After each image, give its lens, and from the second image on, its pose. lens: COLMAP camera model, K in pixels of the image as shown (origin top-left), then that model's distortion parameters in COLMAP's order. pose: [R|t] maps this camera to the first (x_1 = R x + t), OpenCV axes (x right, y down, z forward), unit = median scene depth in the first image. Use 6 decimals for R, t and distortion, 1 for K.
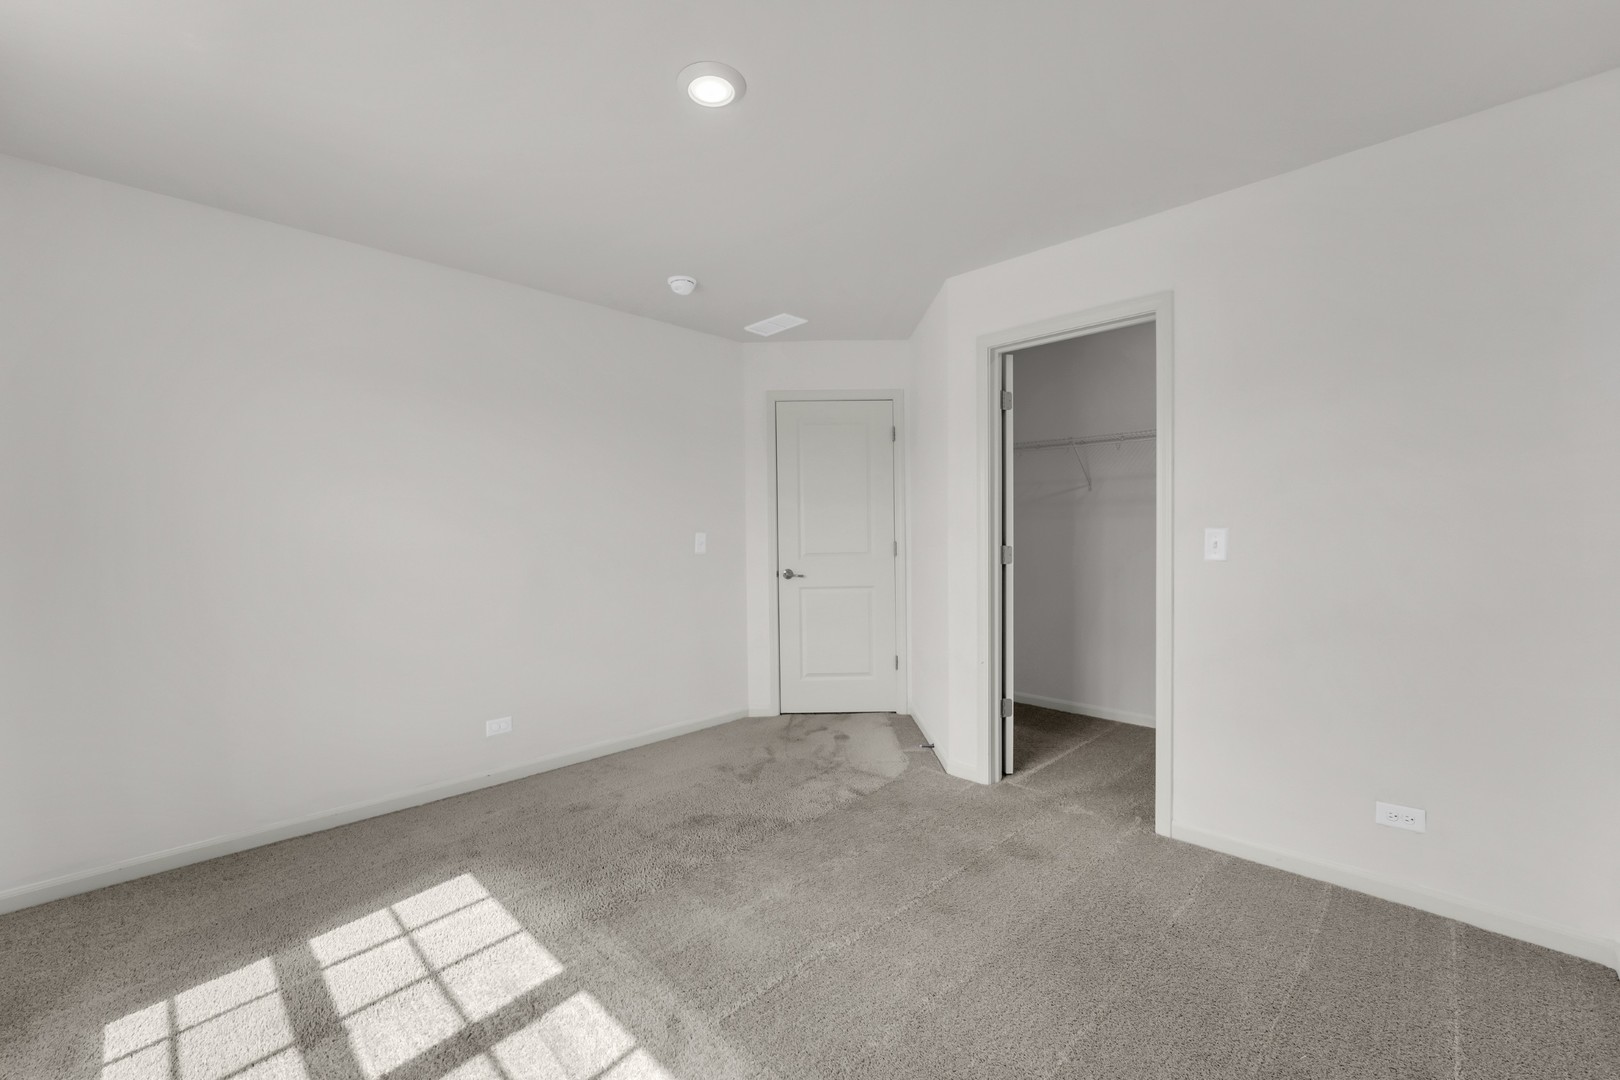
lens RADIAL K [[667.4, 0, 802.3], [0, 667.4, 541.4], [0, 0, 1]] dist [-0.017969, 0.000176]
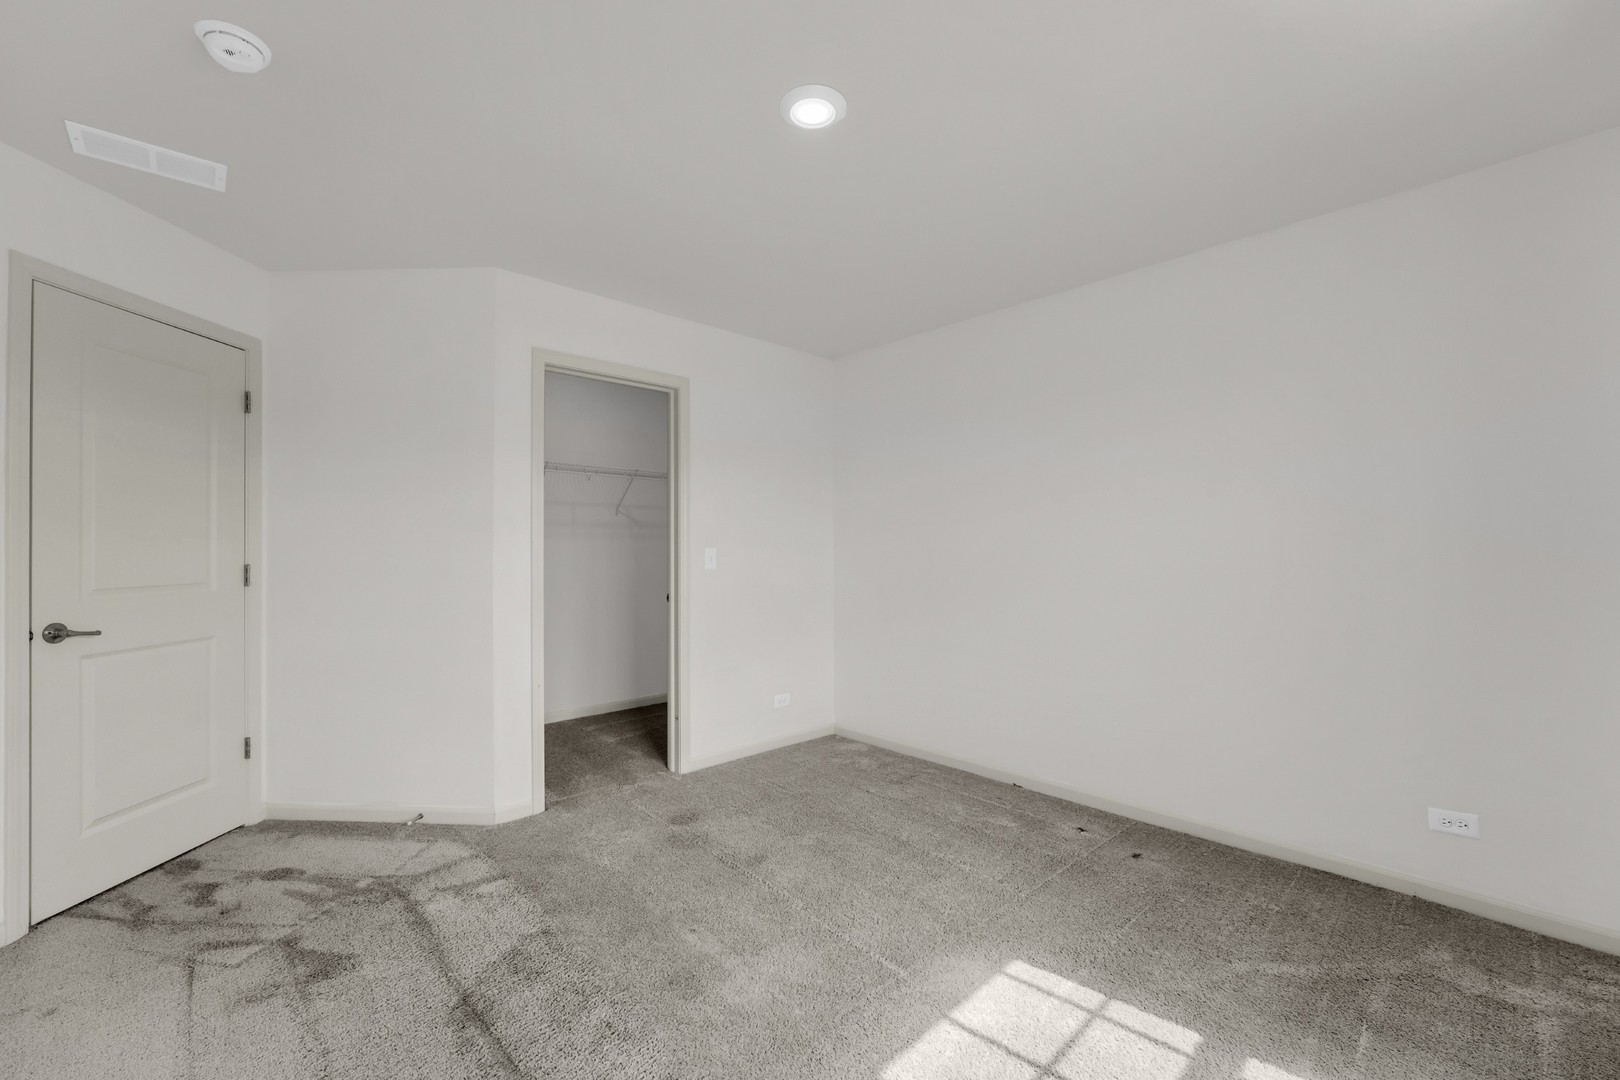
lens RADIAL K [[646.5, 0, 805.4], [0, 646.5, 537.9], [0, 0, 1]] dist [0.000528, 0.000020]
pose [[0.047245, 0.025225, 0.998565, -0.658041], [0.016280, 0.999529, -0.026019, -0.000310], [-0.998751, 0.017486, 0.046812, 0.574349]]
